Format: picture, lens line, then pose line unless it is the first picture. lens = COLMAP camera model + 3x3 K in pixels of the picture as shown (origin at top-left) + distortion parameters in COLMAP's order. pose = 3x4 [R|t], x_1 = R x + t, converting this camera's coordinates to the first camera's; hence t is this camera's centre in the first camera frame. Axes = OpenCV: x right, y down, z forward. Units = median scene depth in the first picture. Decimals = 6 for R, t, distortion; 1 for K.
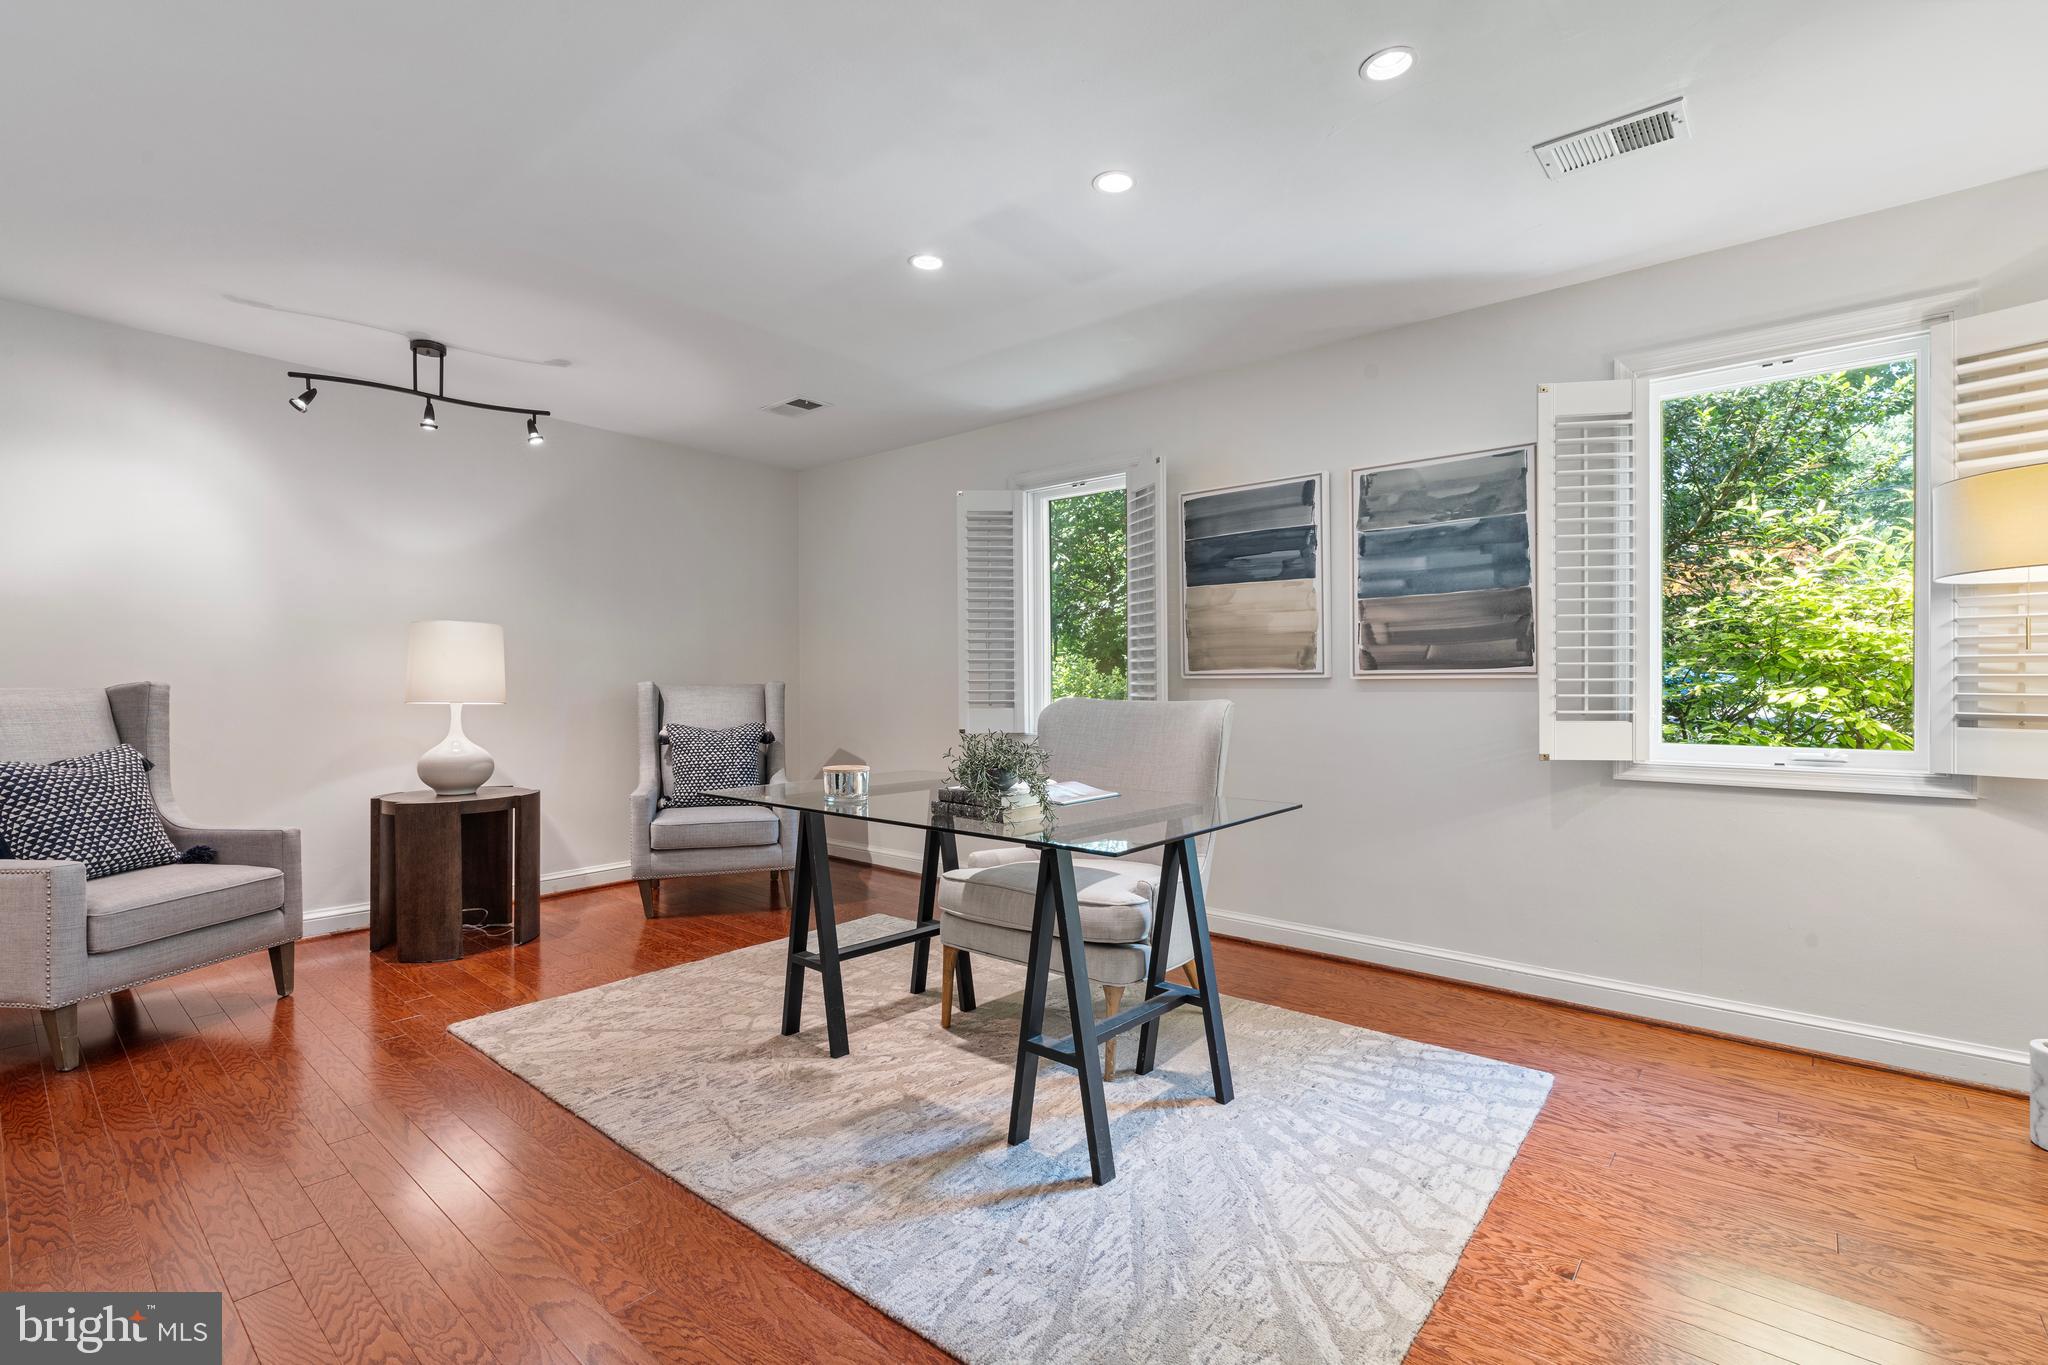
lens RADIAL K [[935.7, 0, 1014.6], [0, 935.7, 682.5], [0, 0, 1]] dist [-0.007507, 0.003094]
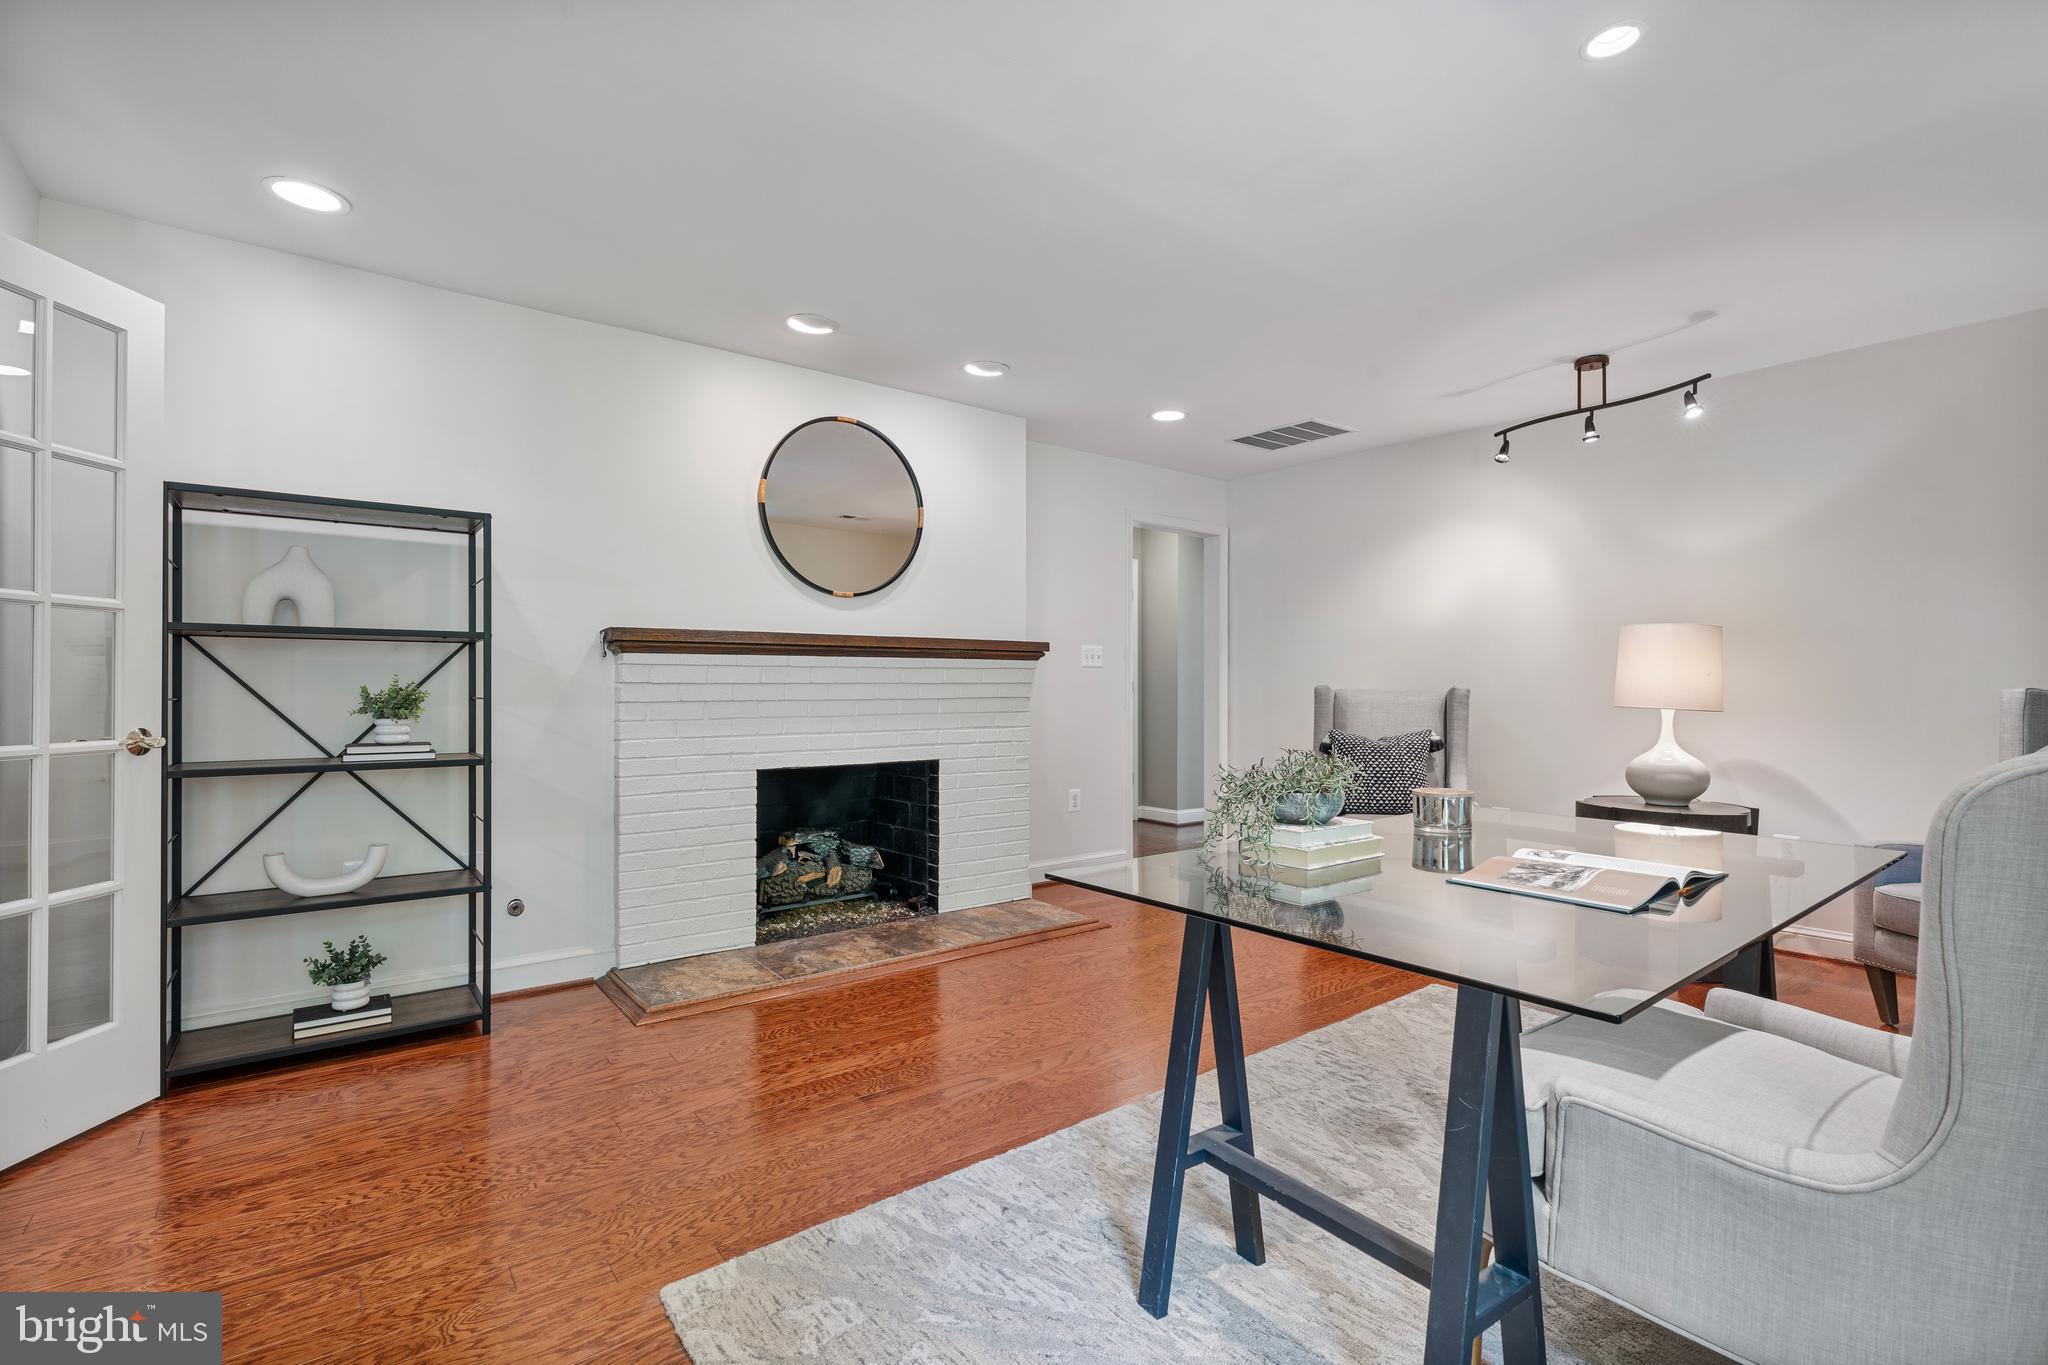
lens RADIAL K [[935.7, 0, 1014.5], [0, 935.7, 684.8], [0, 0, 1]] dist [-0.007507, 0.003094]
pose [[-0.221613, -0.002111, -0.975133, 0.517056], [-0.005490, 0.999985, -0.000917, 0.001439], [0.975119, 0.005150, -0.221621, 0.609988]]
